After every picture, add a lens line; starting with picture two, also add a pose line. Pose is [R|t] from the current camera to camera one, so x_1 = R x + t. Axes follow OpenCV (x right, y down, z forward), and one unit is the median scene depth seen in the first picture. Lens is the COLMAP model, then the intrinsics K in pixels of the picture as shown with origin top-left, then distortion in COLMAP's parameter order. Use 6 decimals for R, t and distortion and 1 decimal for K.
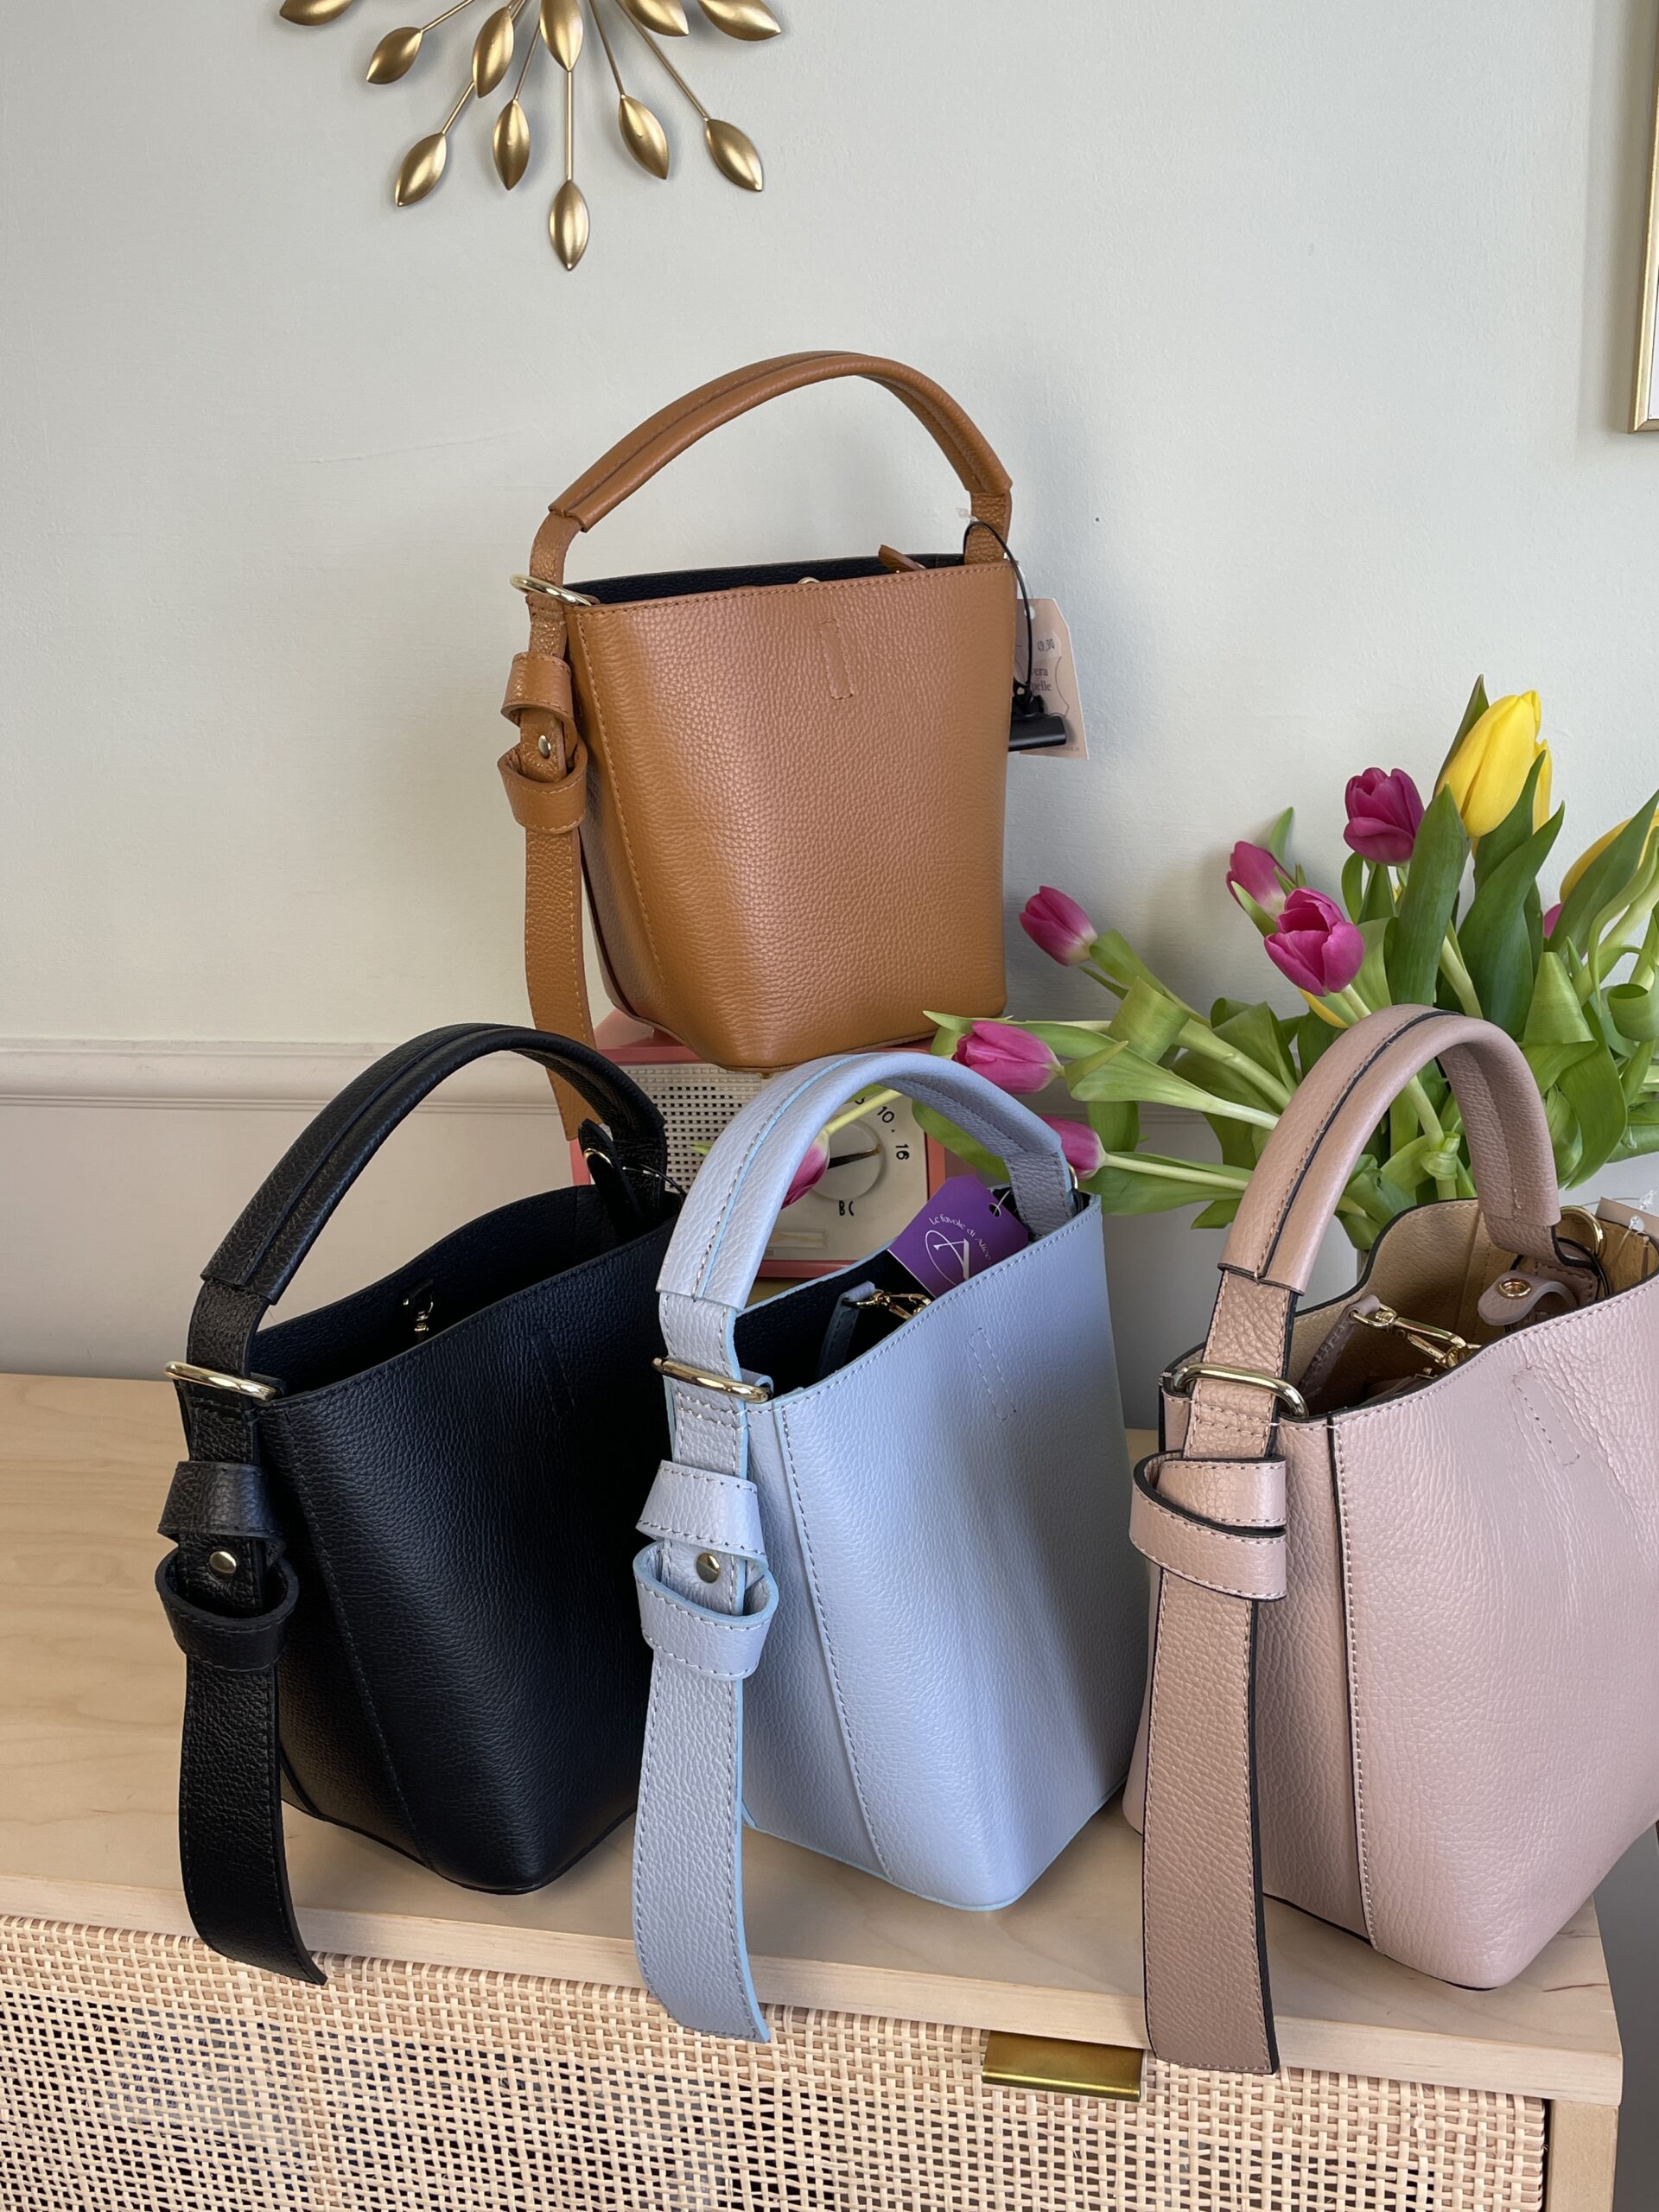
lens RADIAL K [[1990.4, 0, 829.5], [0, 1990.4, 1106.0], [0, 0, 1]] dist [0.108349, -0.174011]
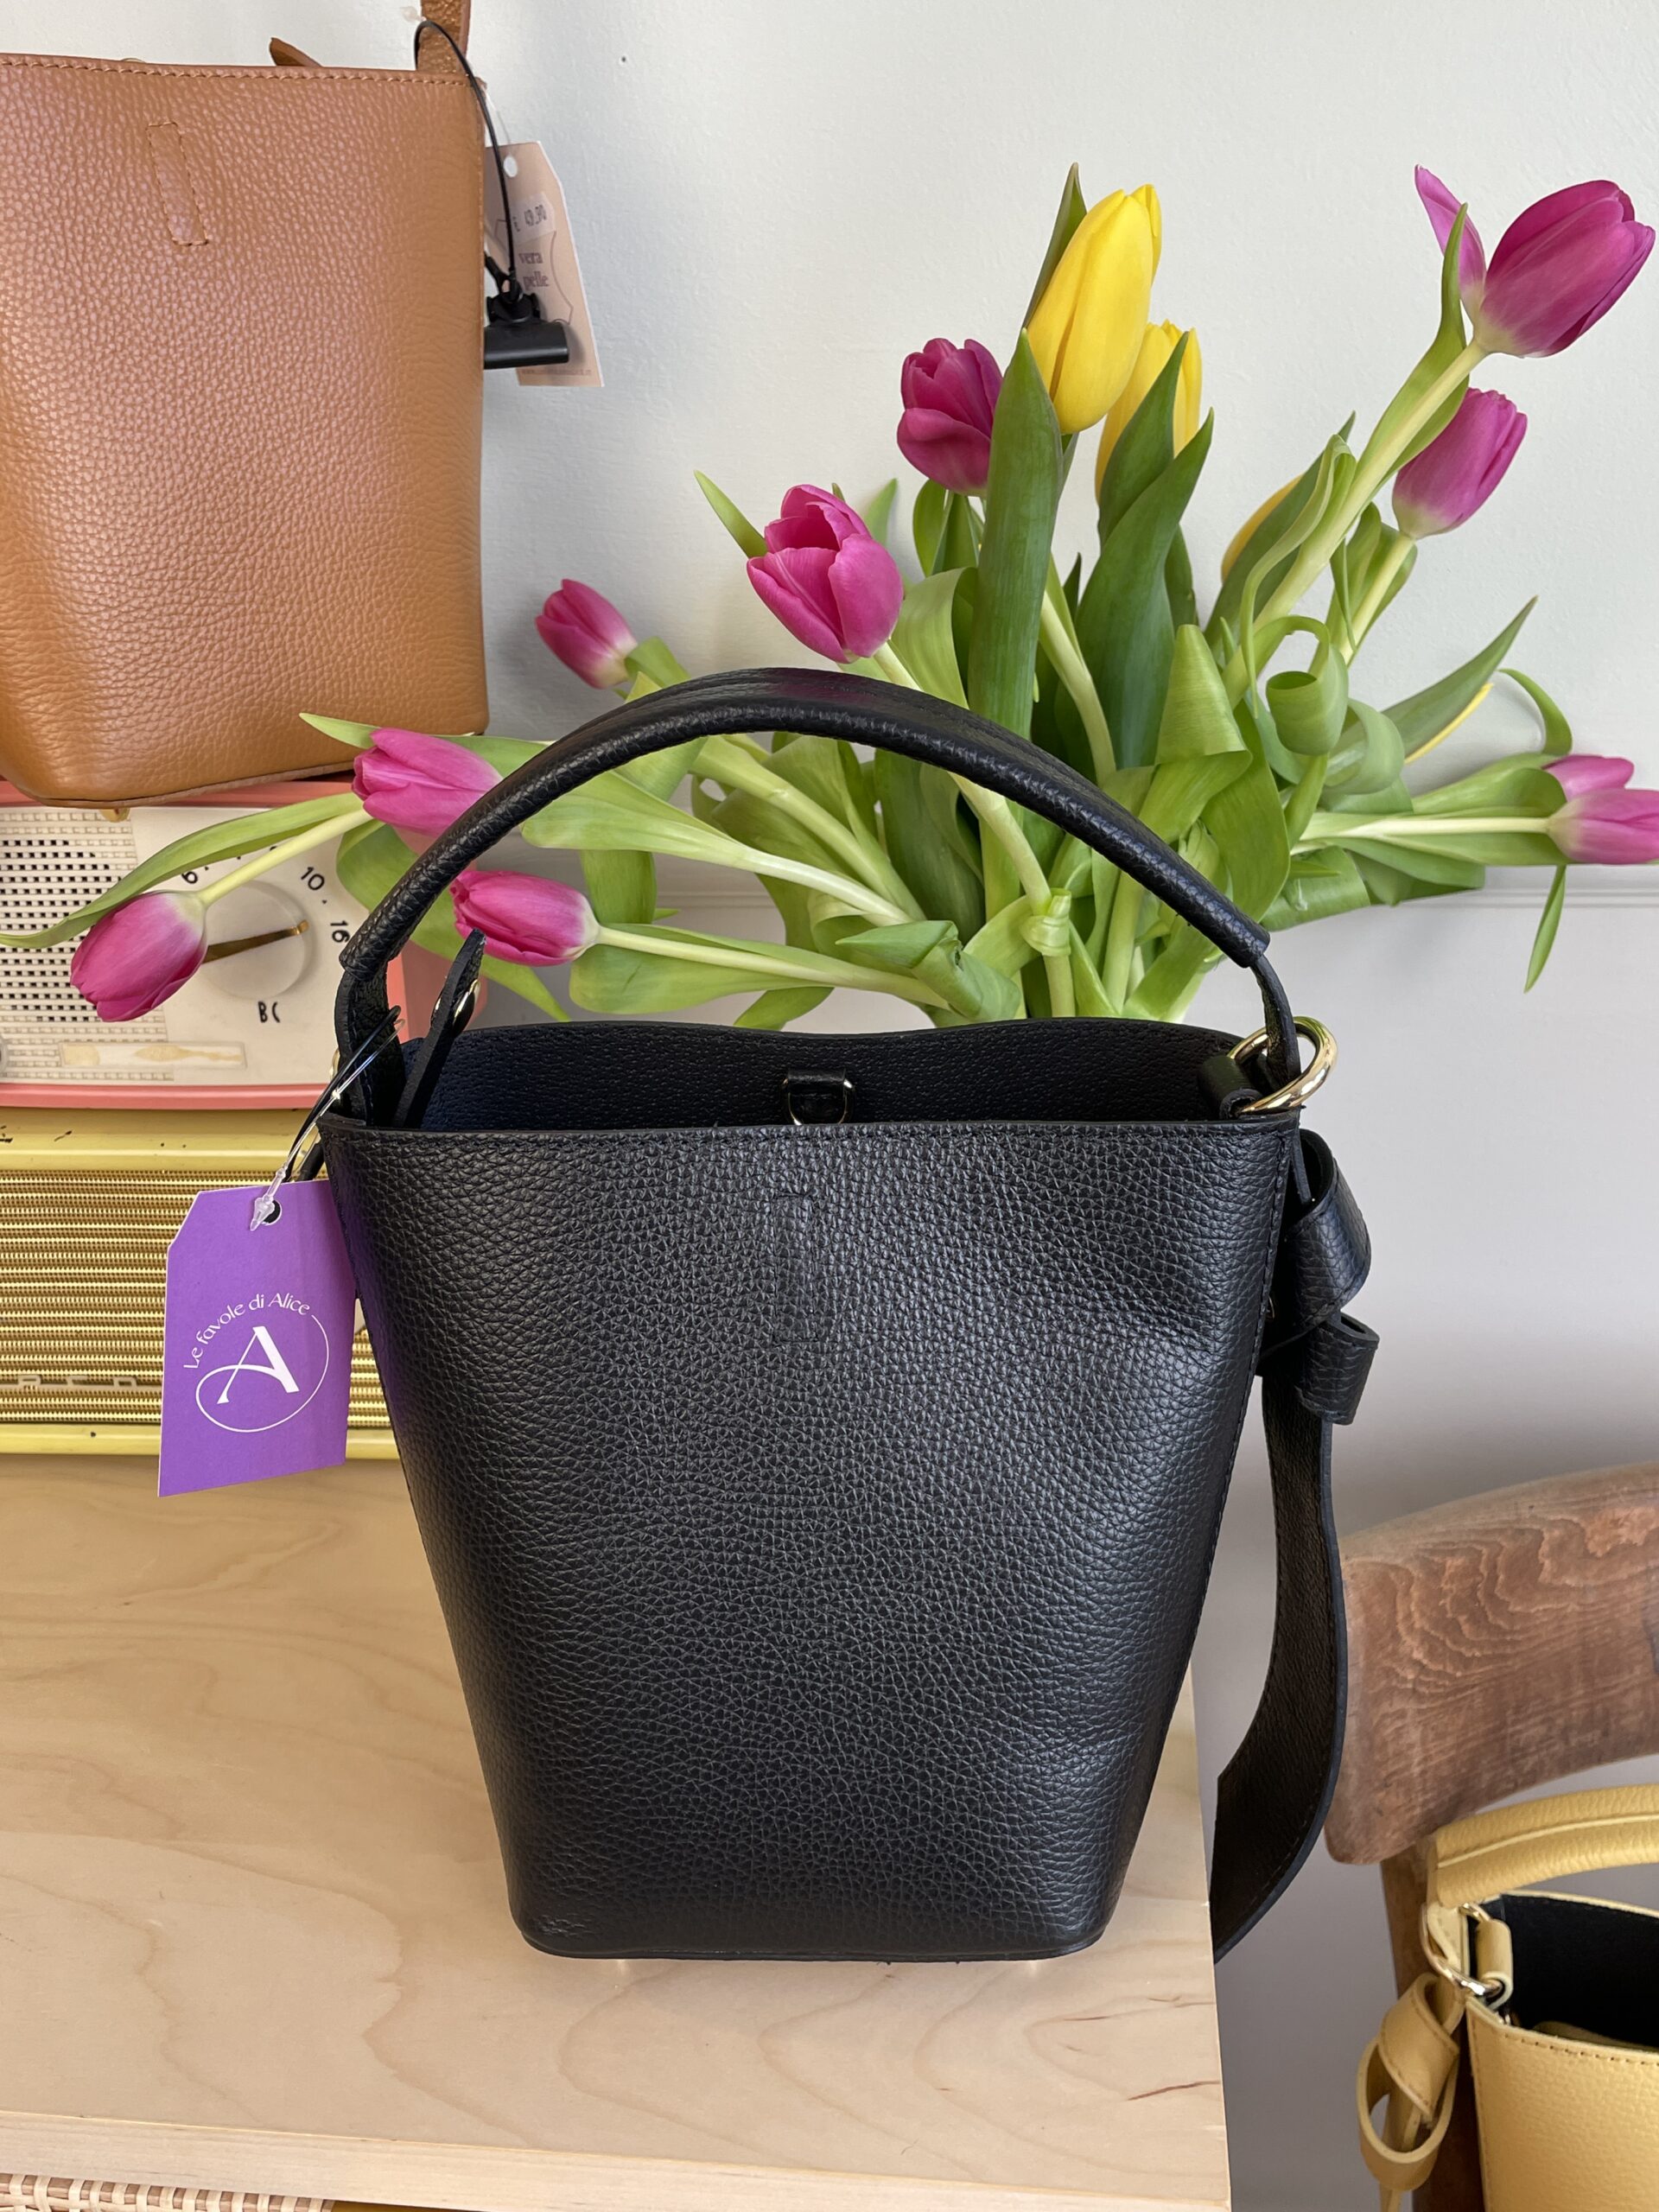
lens RADIAL K [[1990.4, 0, 829.5], [0, 1990.4, 1106.0], [0, 0, 1]] dist [0.108349, -0.174011]
pose [[0.993577, -0.013409, 0.112356, 0.160122], [0.005451, 0.997473, 0.070840, 0.043737], [-0.113022, -0.069773, 0.991140, 0.323158]]
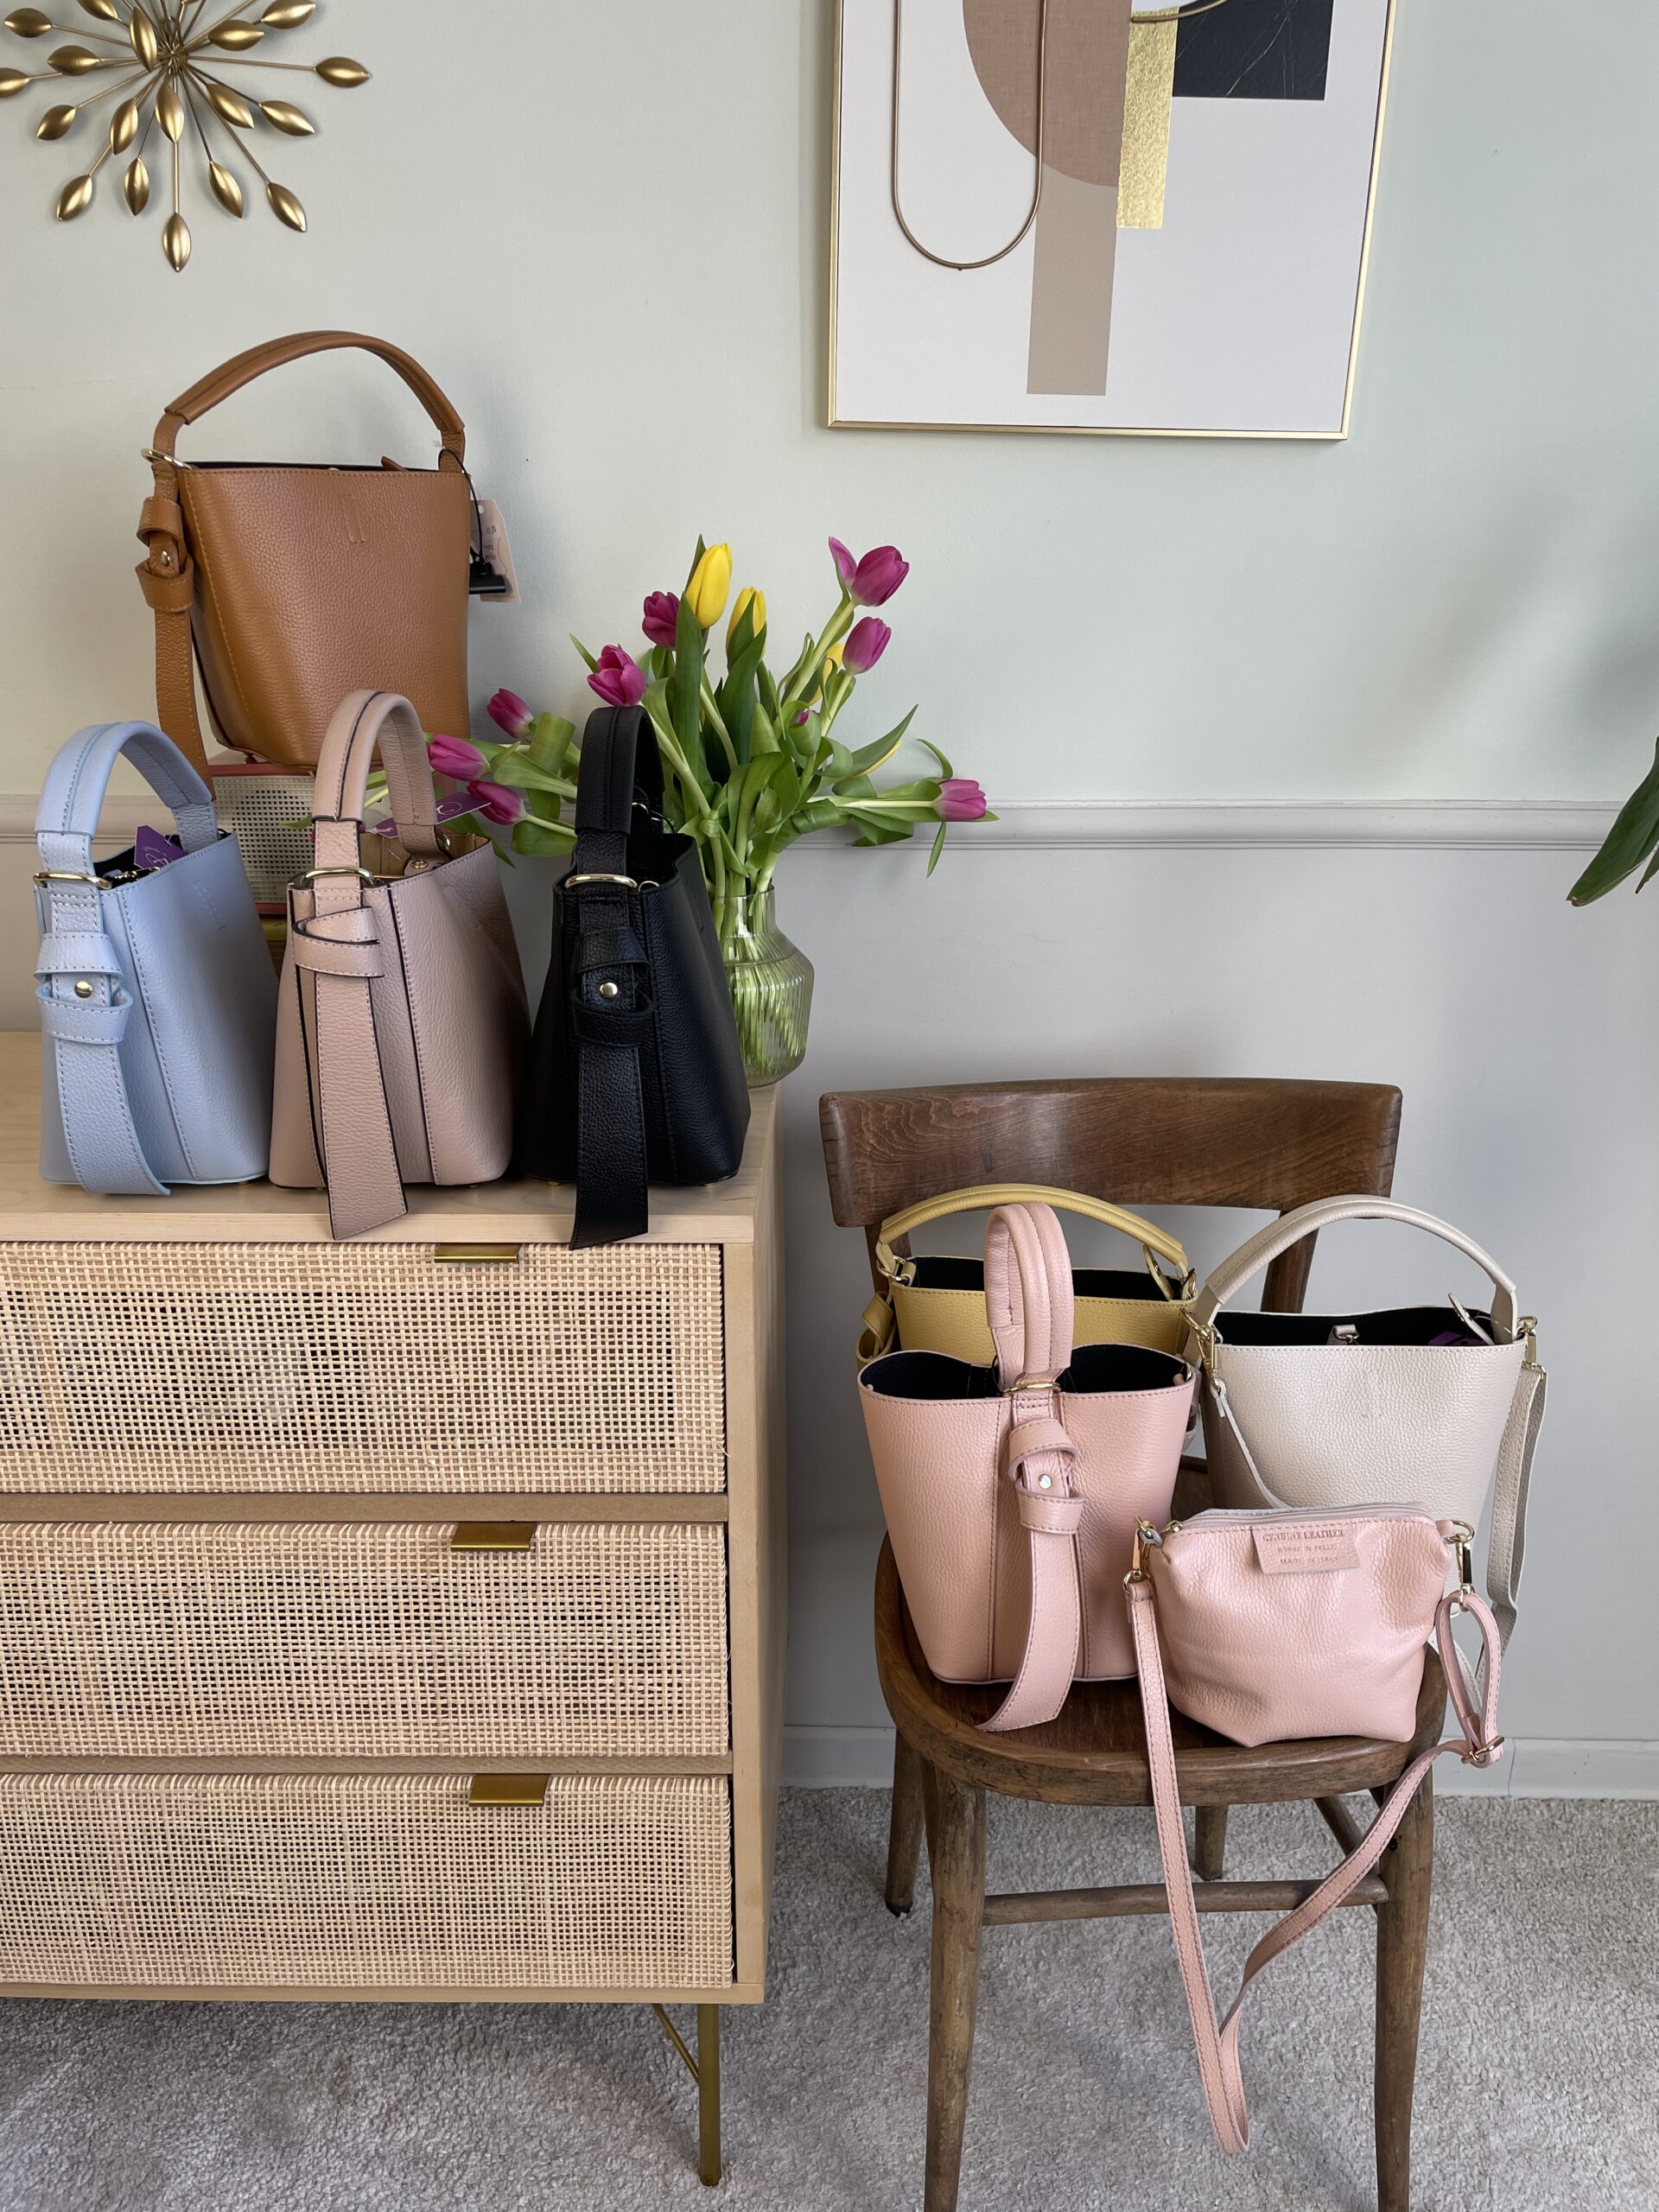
lens RADIAL K [[1644.2, 0, 830.6], [0, 1644.2, 1146.0], [0, 0, 1]] dist [0.070774, -0.094603]
pose [[0.974576, -0.018087, 0.223325, 0.083449], [0.008151, 0.998939, 0.045332, 0.272571], [-0.223908, -0.042359, 0.973689, -0.519131]]
